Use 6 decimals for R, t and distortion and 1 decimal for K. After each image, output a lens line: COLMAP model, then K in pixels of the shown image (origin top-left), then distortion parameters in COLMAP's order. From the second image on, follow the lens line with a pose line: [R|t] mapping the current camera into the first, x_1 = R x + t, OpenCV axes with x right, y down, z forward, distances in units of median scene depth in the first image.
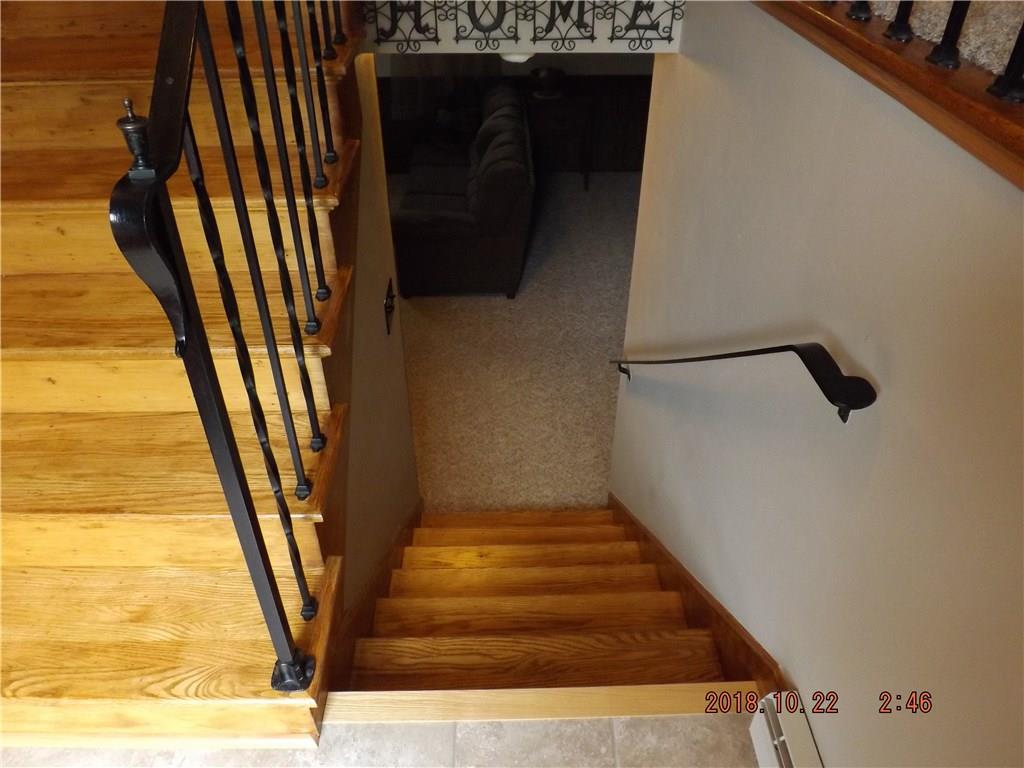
lens RADIAL K [[748.6, 0, 511.8], [0, 748.6, 384.1], [0, 0, 1]] dist [-0.042539, -0.000172]
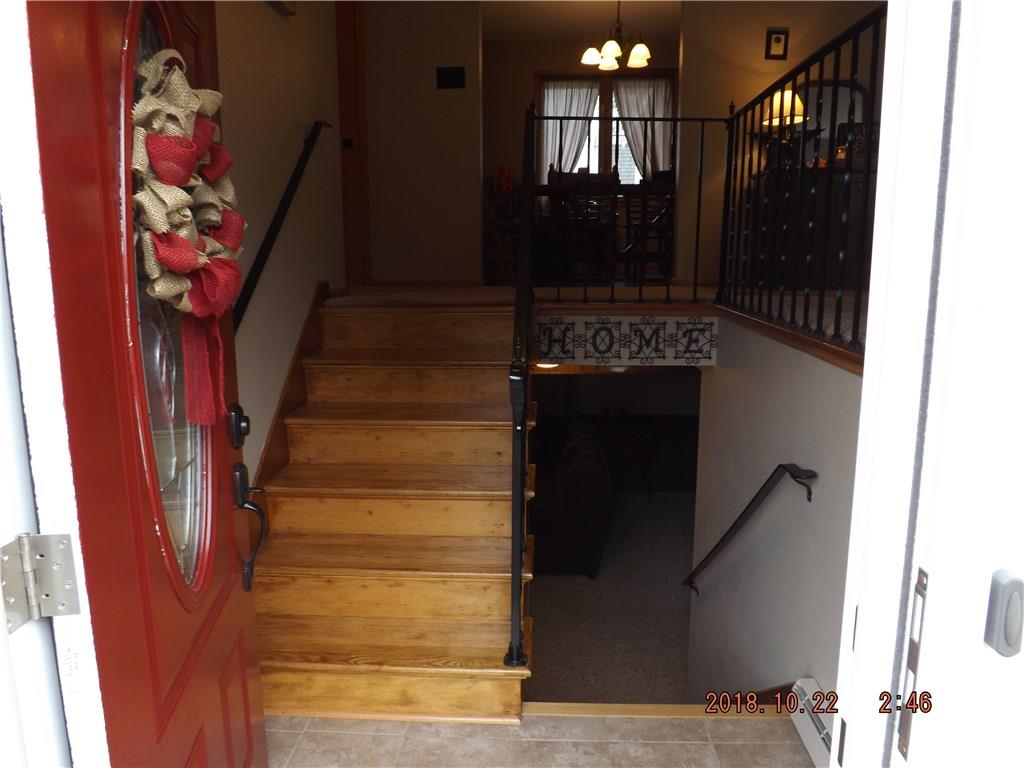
lens RADIAL K [[748.6, 0, 512.1], [0, 748.6, 383.3], [0, 0, 1]] dist [-0.042539, -0.000172]
pose [[0.997370, 0.009577, -0.071837, -0.119544], [-0.041084, 0.891281, -0.451586, 0.389350], [0.059702, 0.453350, 0.889331, -0.543126]]
